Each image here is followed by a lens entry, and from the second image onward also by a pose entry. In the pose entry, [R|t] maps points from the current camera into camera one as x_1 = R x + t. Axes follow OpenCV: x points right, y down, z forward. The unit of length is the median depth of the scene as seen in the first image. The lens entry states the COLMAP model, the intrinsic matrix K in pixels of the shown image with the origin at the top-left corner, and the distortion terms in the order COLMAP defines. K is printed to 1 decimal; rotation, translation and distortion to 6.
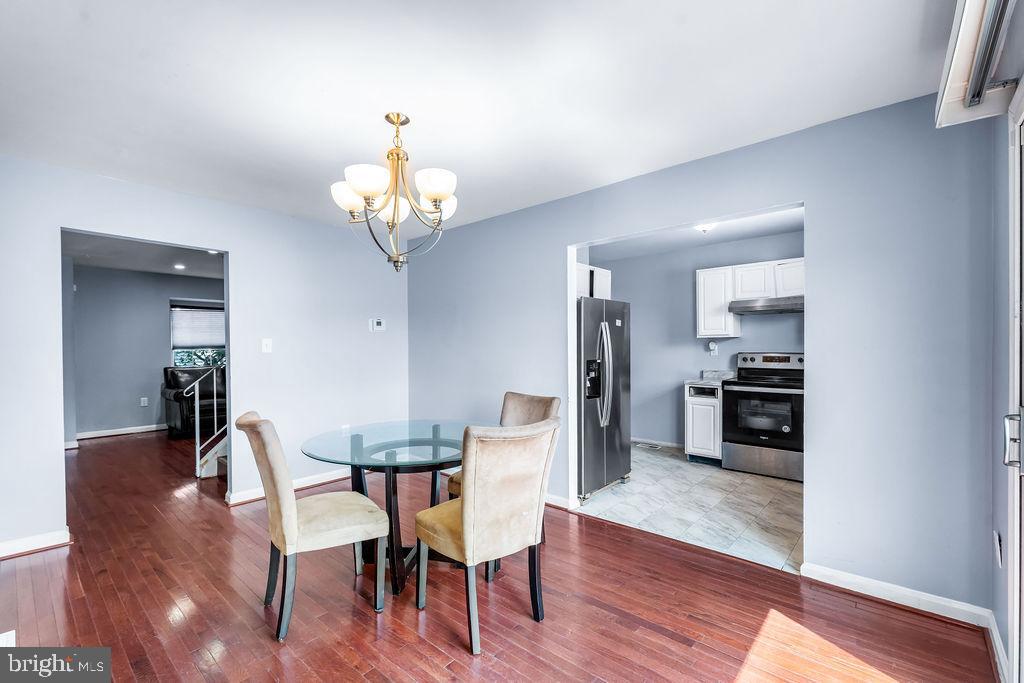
lens RADIAL K [[442.4, 0, 514.4], [0, 442.4, 345.6], [0, 0, 1]] dist [0.007497, -0.001382]
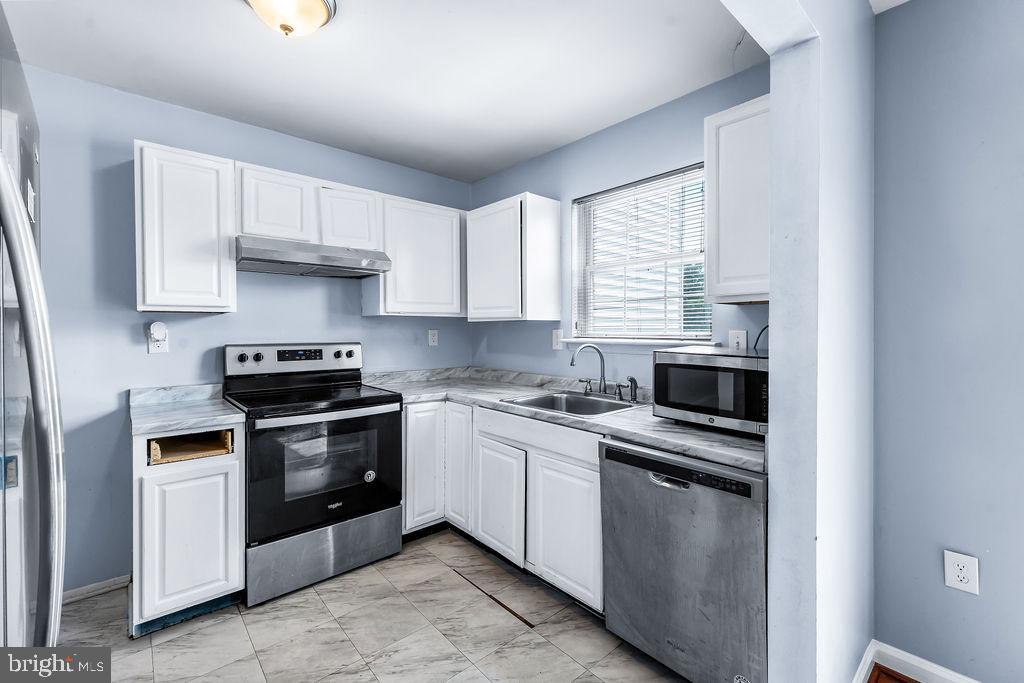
lens RADIAL K [[442.4, 0, 513.3], [0, 442.4, 334.8], [0, 0, 1]] dist [0.007497, -0.001382]
pose [[0.123911, -0.005792, 0.992276, 0.065392], [0.003884, 0.999978, 0.005352, 0.003600], [-0.992286, 0.003191, 0.123930, 0.683350]]
